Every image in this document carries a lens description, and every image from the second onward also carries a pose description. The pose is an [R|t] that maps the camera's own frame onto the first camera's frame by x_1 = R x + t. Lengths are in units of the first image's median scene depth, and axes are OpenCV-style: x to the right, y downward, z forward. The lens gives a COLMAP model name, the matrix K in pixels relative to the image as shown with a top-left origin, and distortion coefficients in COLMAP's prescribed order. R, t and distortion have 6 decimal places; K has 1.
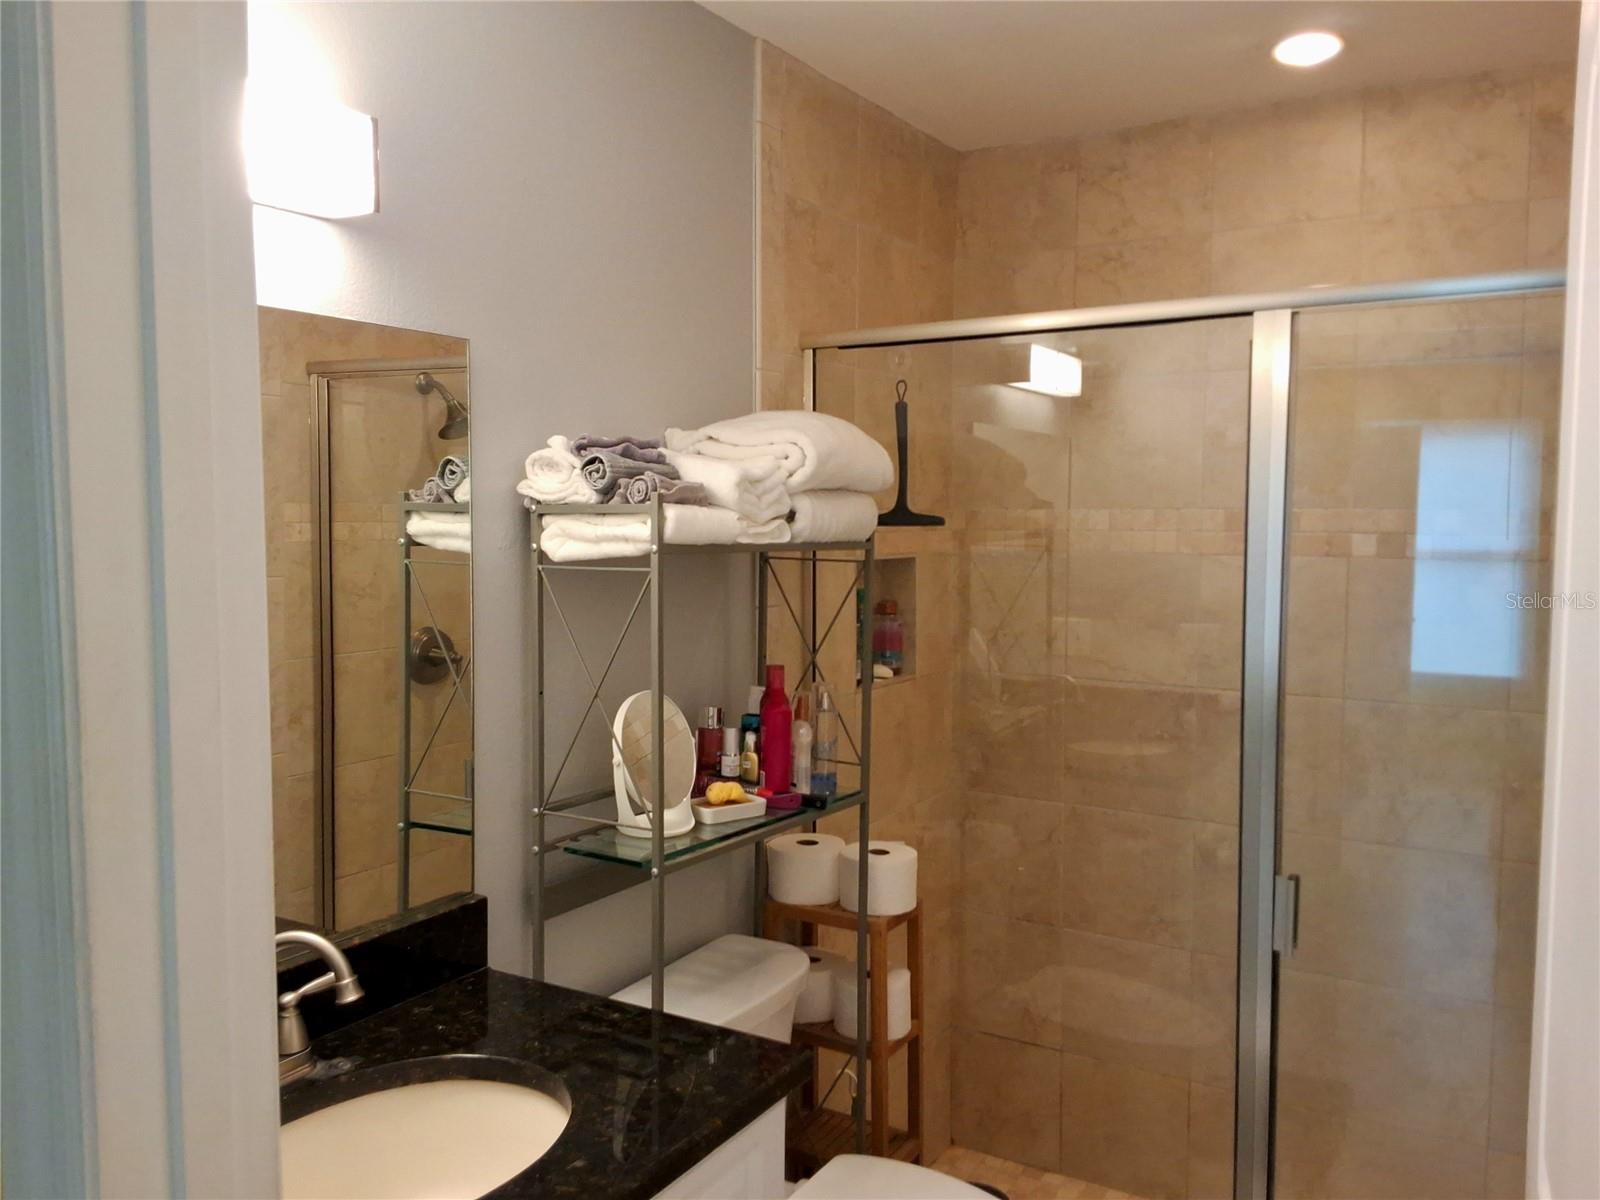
lens RADIAL K [[1289.8, 0, 787.1], [0, 1289.8, 601.4], [0, 0, 1]] dist [0.137153, -0.224981]
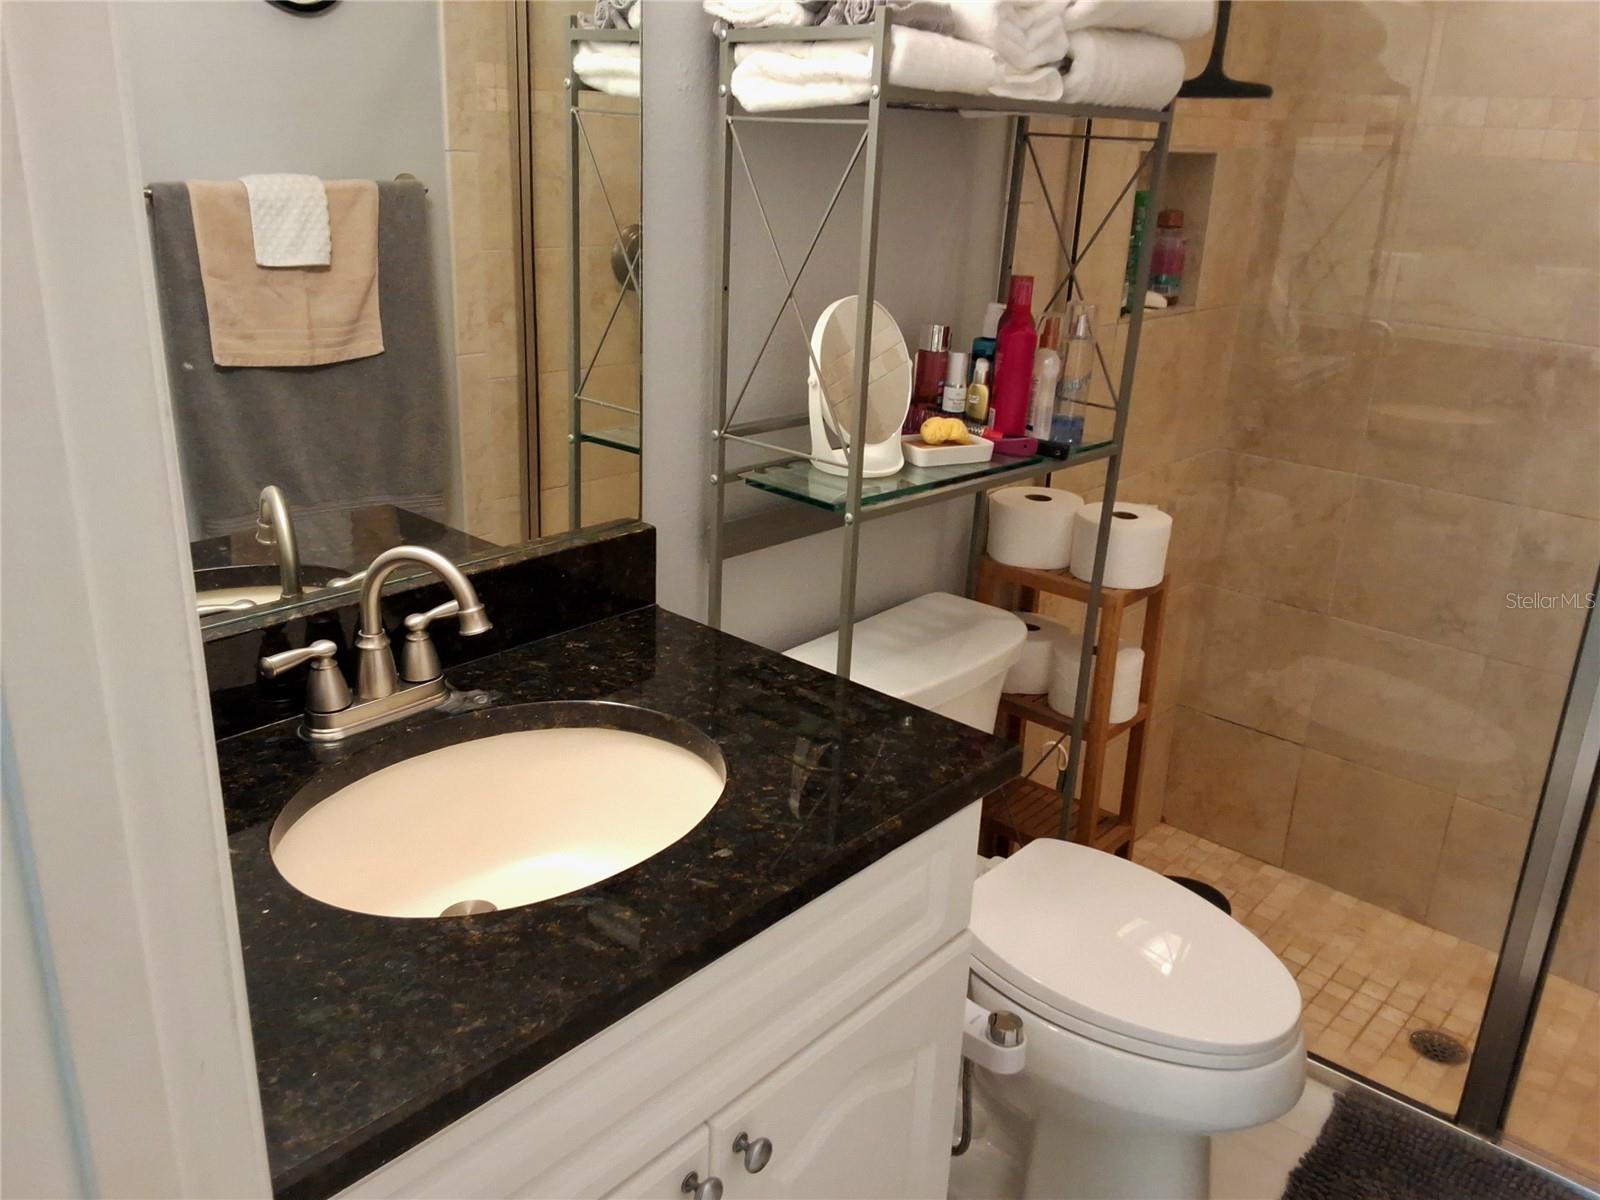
lens RADIAL K [[1289.8, 0, 787.1], [0, 1289.8, 601.4], [0, 0, 1]] dist [0.137153, -0.224981]
pose [[0.981828, 0.097734, -0.162672, -0.001279], [-0.050145, 0.960333, 0.274311, 0.031161], [0.183029, -0.261169, 0.947782, 0.172273]]
